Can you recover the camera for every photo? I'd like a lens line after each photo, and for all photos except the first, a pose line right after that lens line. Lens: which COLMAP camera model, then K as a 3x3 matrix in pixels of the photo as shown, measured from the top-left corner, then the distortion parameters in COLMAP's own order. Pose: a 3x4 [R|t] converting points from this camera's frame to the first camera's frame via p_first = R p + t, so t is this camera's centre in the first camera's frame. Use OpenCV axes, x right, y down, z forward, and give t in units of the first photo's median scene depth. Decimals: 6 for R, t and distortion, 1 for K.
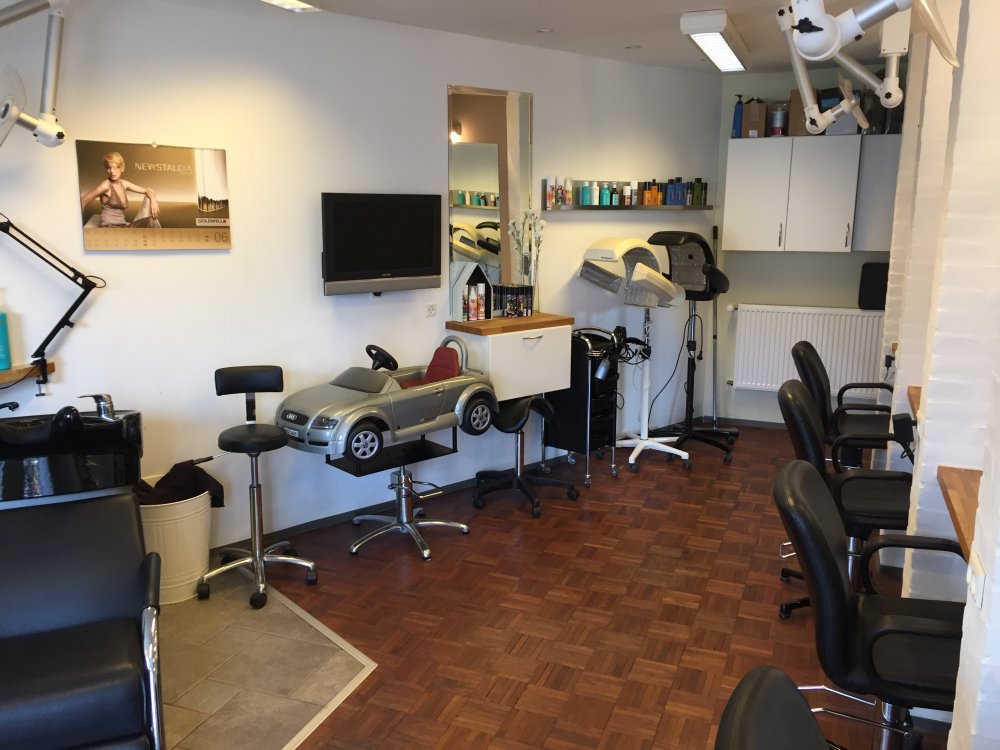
lens RADIAL K [[869.0, 0, 500.0], [0, 869.0, 375.0], [0, 0, 1]] dist [0.034417, 0.005516]
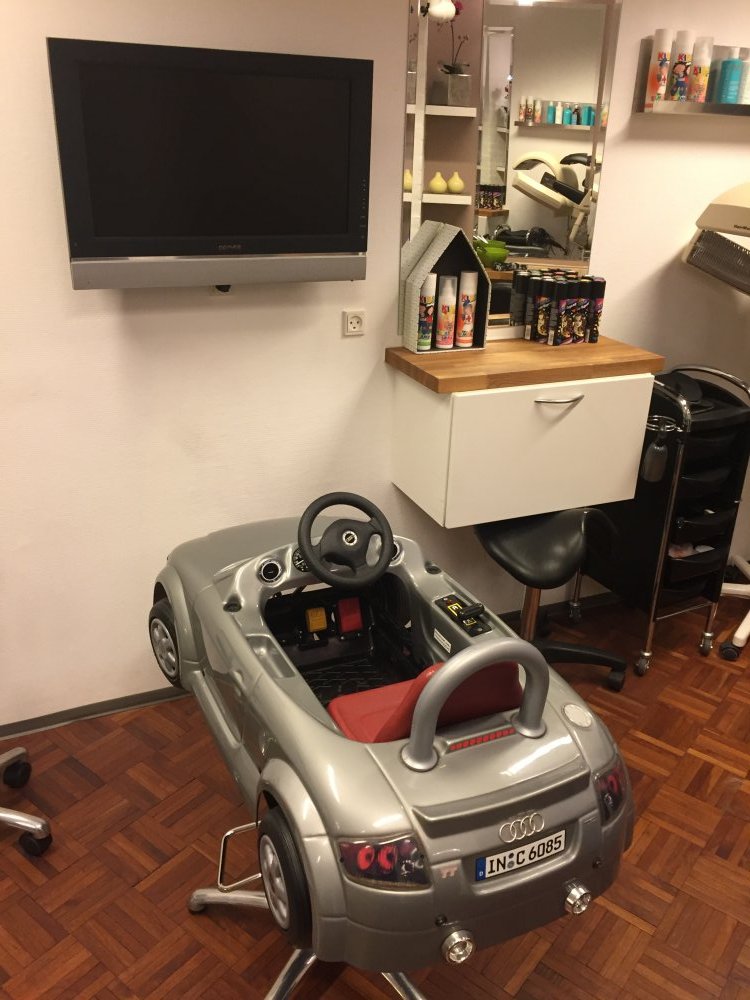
lens RADIAL K [[869.0, 0, 374.4], [0, 869.0, 526.9], [0, 0, 1]] dist [0.034417, 0.005516]
pose [[0.956527, 0.135264, -0.258379, 0.071761], [-0.076524, 0.971304, 0.225196, -0.072826], [0.281425, -0.195634, 0.939429, 0.502284]]
